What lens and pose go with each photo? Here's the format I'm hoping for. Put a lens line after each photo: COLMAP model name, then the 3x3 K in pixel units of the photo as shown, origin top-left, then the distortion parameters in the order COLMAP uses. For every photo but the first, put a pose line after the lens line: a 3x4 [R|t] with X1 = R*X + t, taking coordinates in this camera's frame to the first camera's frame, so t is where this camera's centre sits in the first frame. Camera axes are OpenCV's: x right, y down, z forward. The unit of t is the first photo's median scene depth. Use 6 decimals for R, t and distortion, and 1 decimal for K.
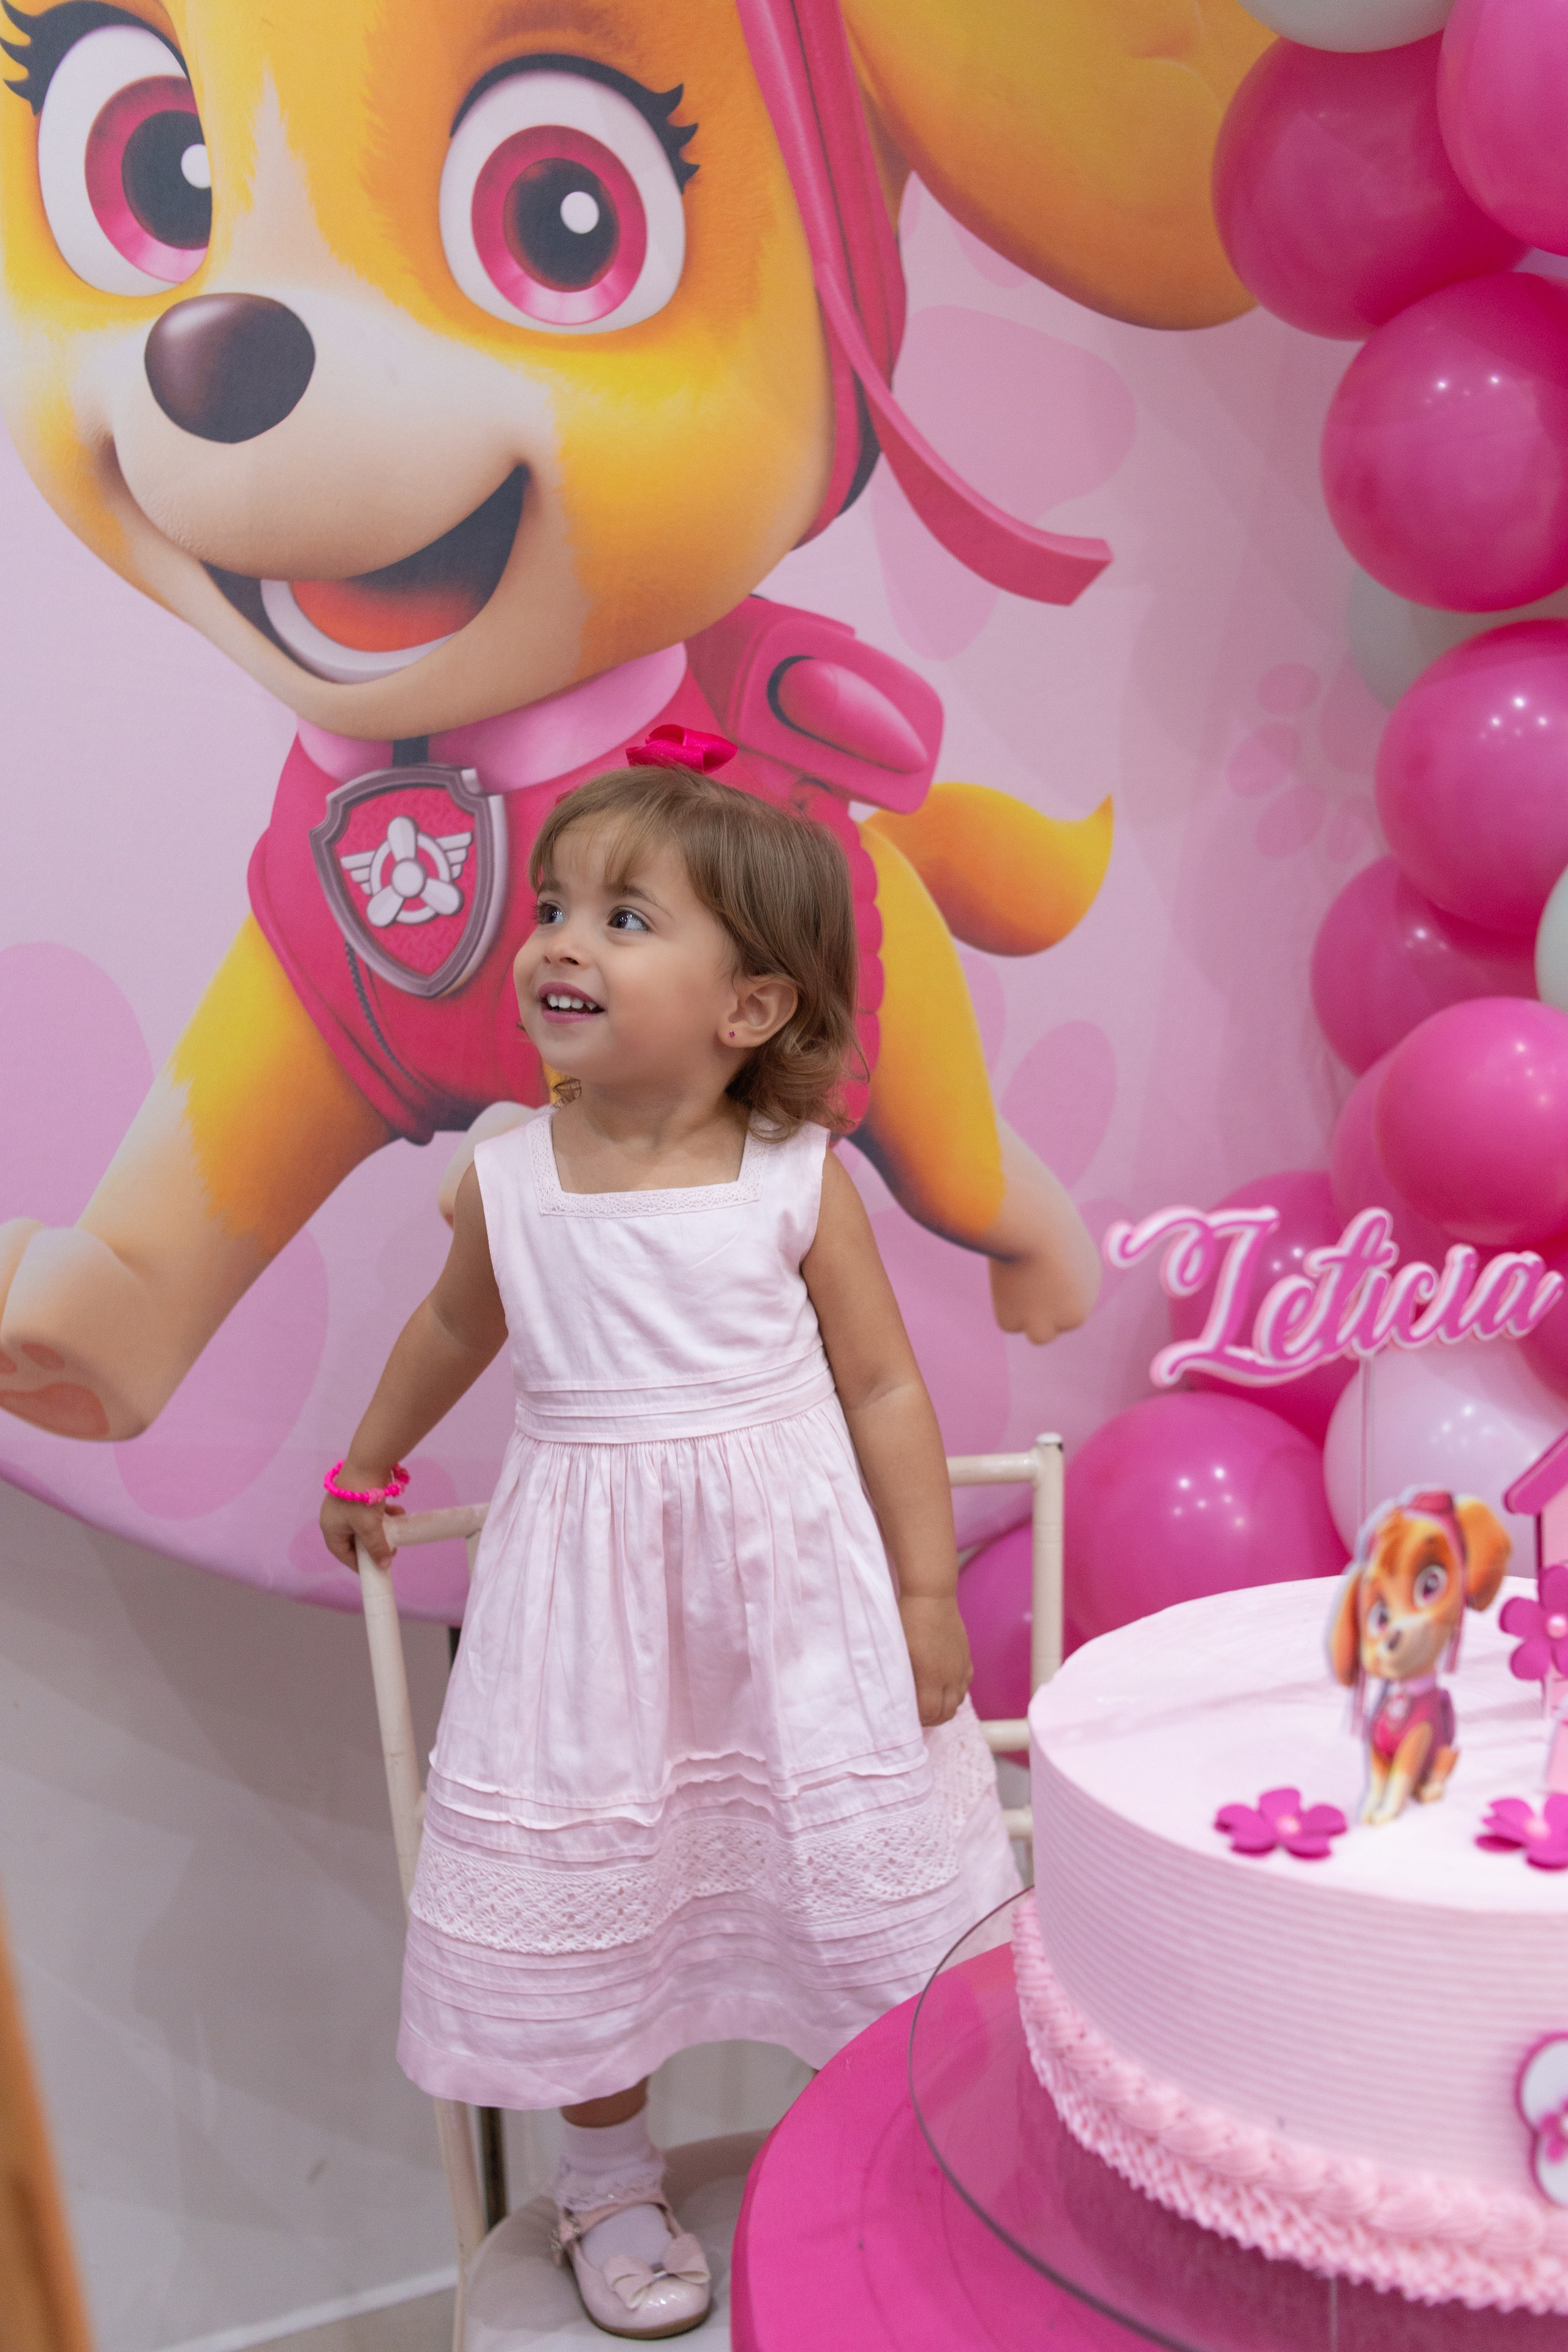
lens RADIAL K [[2296.5, 0, 794.4], [0, 2296.5, 1180.1], [0, 0, 1]] dist [0.000426, 0.008499]
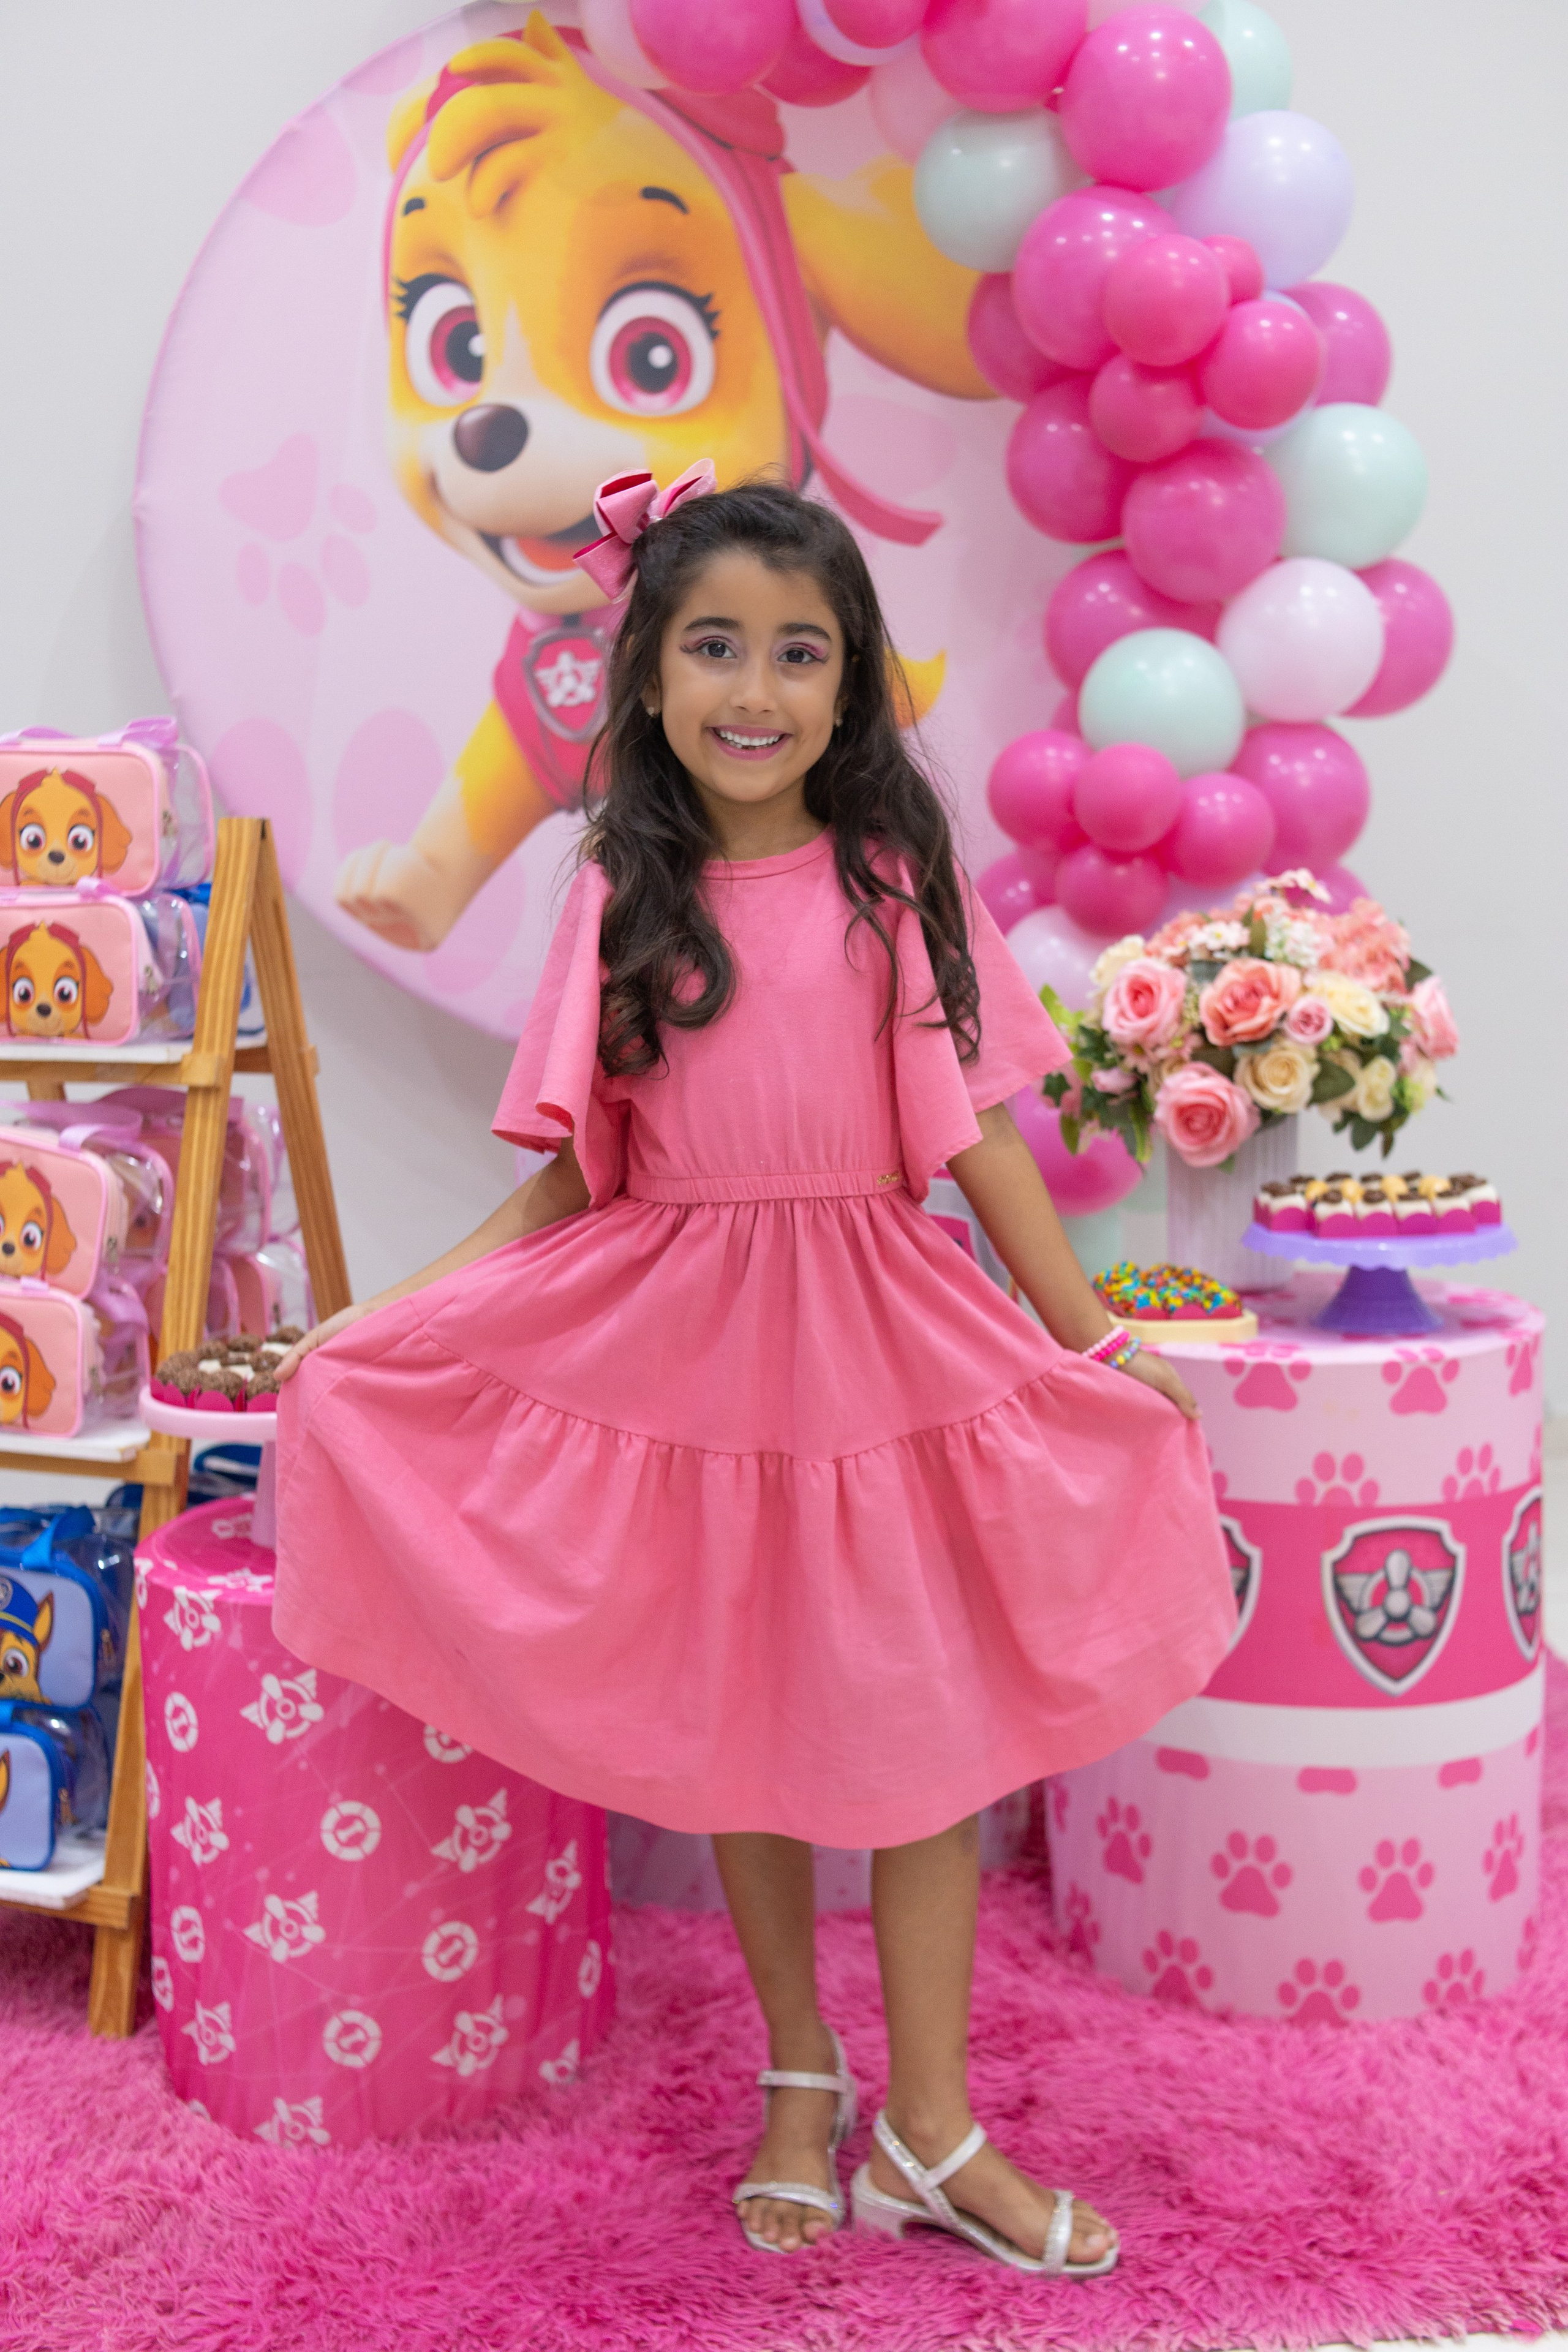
lens RADIAL K [[2281.7, 0, 794.9], [0, 2281.7, 1176.3], [0, 0, 1]] dist [-0.000906, 0.010715]
pose [[0.971886, 0.047796, -0.230548, 0.525430], [-0.048507, 0.998819, 0.002585, 0.297810], [0.230399, 0.008671, 0.973058, -0.945550]]
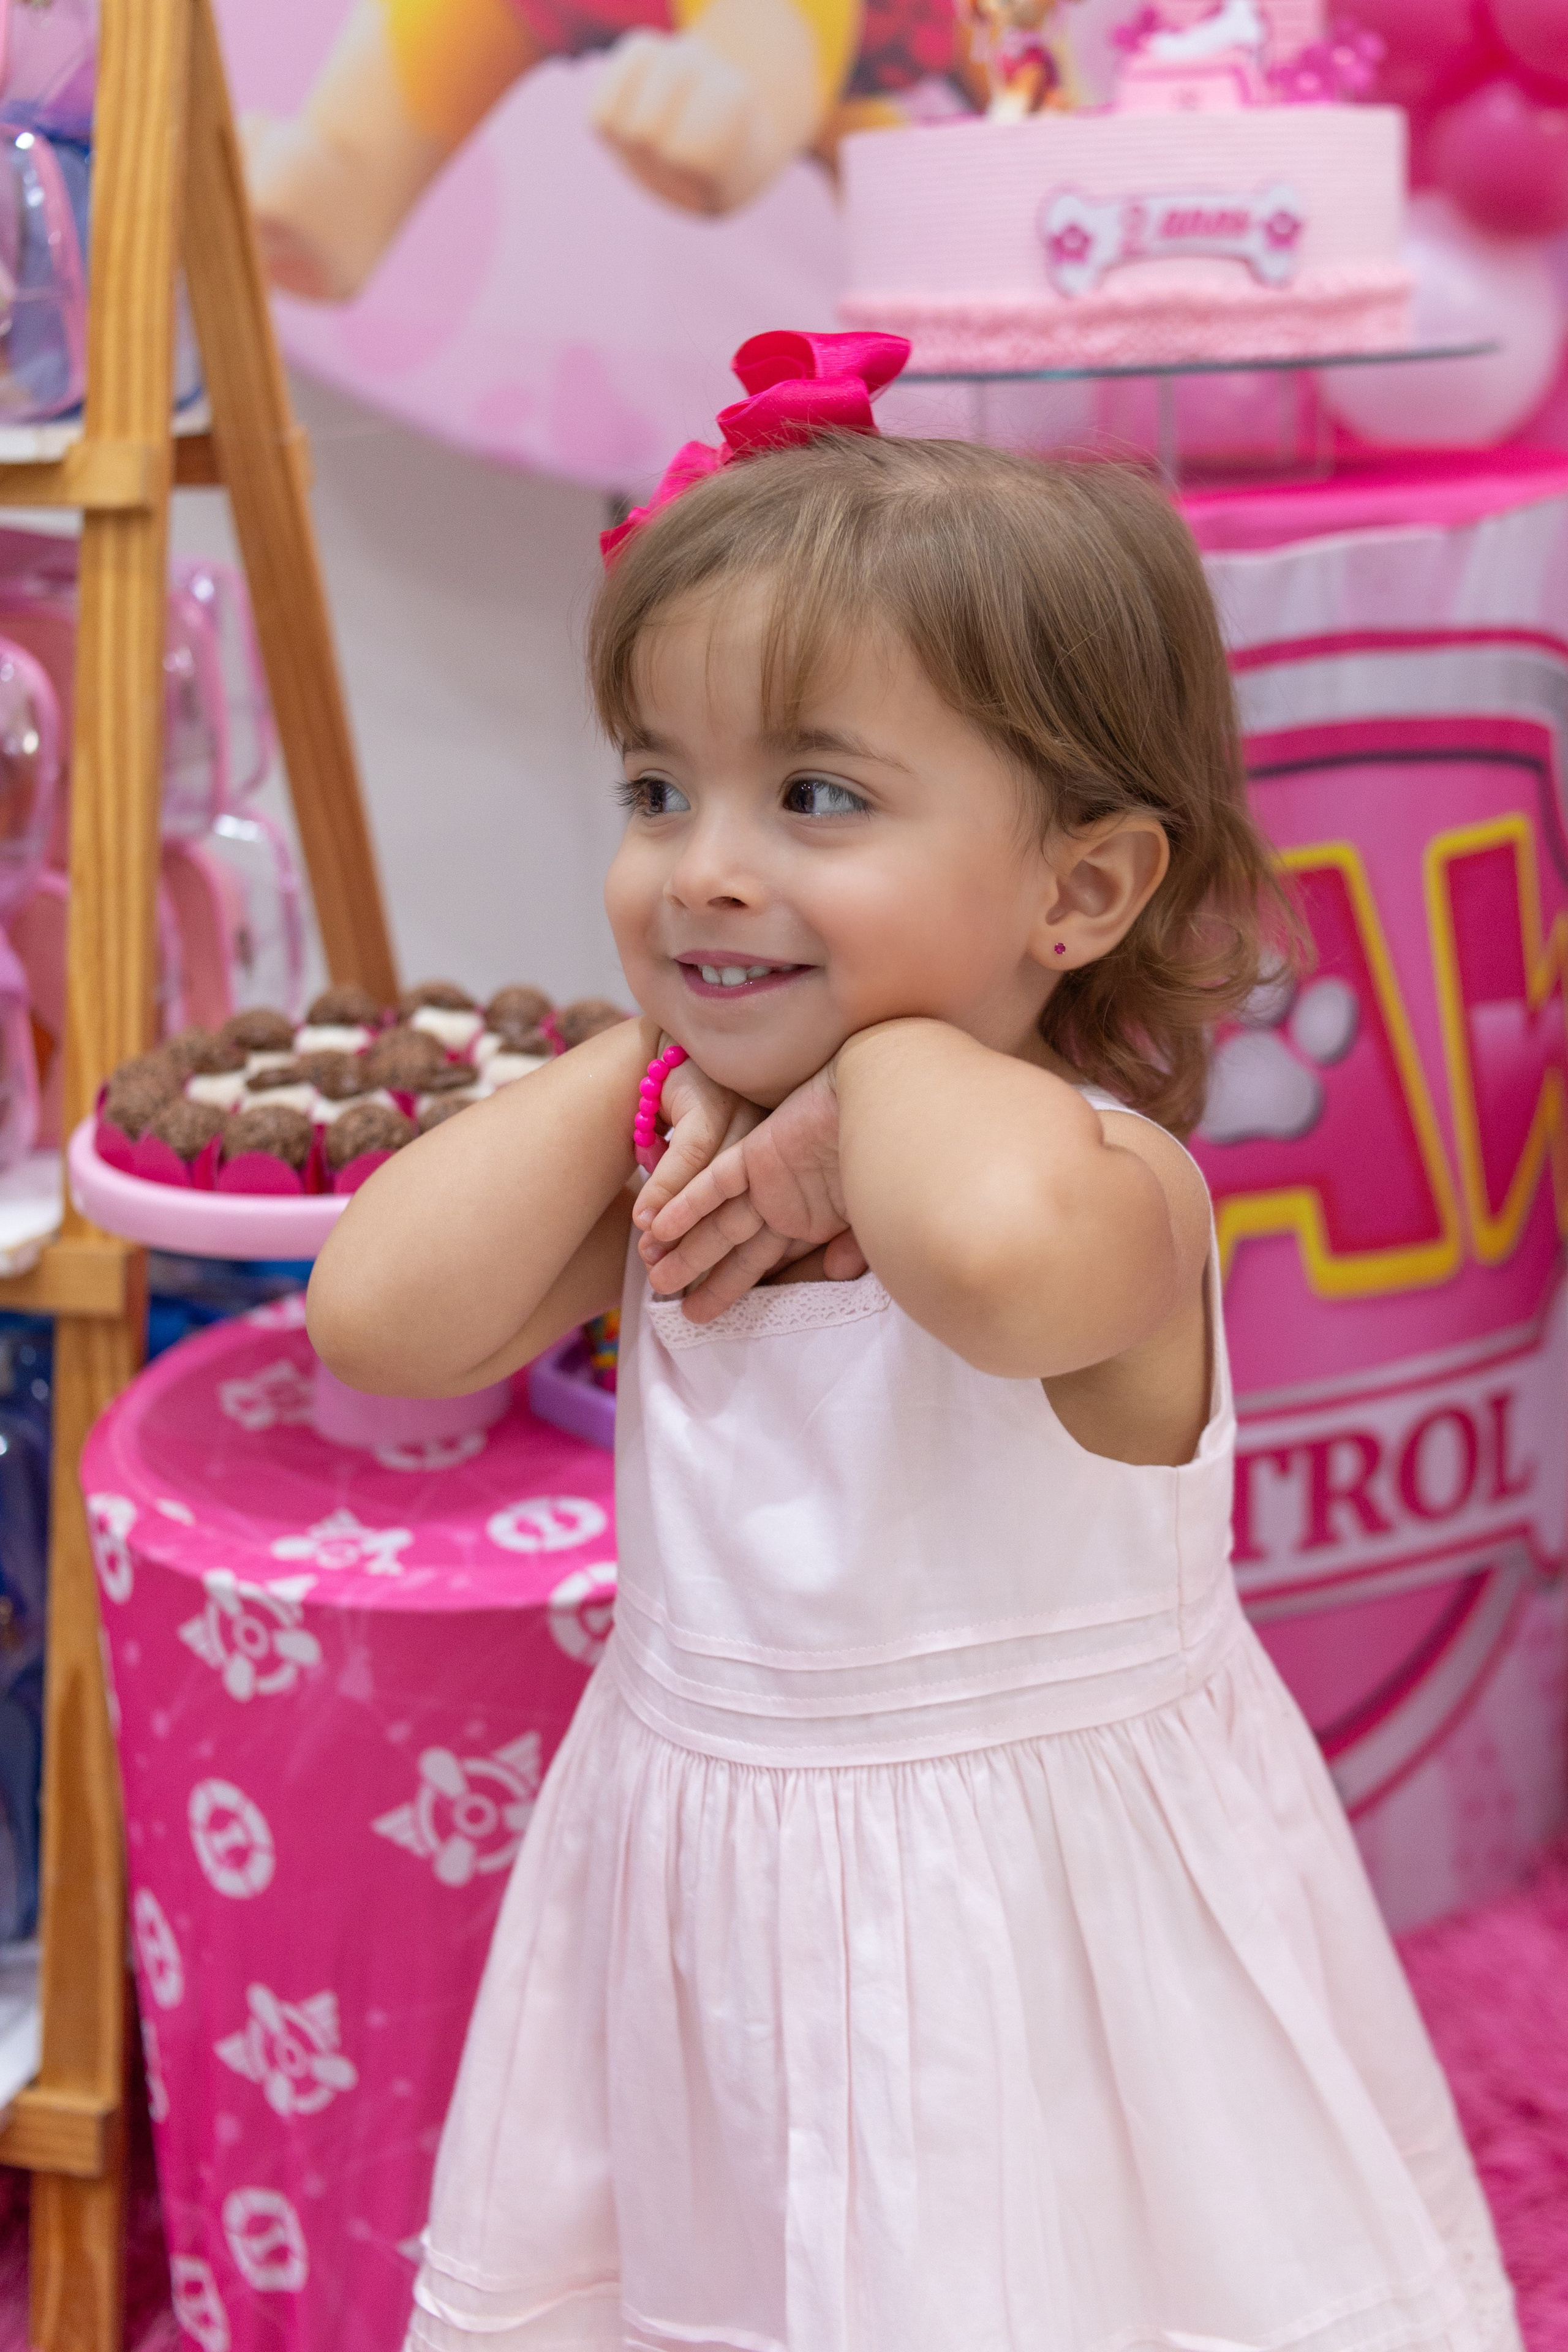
lens RADIAL K [[2761.2, 0, 913.7], [0, 2761.2, 996.4], [0, 0, 1]] dist [0.011458, -0.013747]
pose [[0.993902, 0.026491, -0.107042, 0.191487], [-0.013852, 0.993020, 0.117133, 0.308782], [0.109397, -0.114936, 0.987331, -0.497987]]
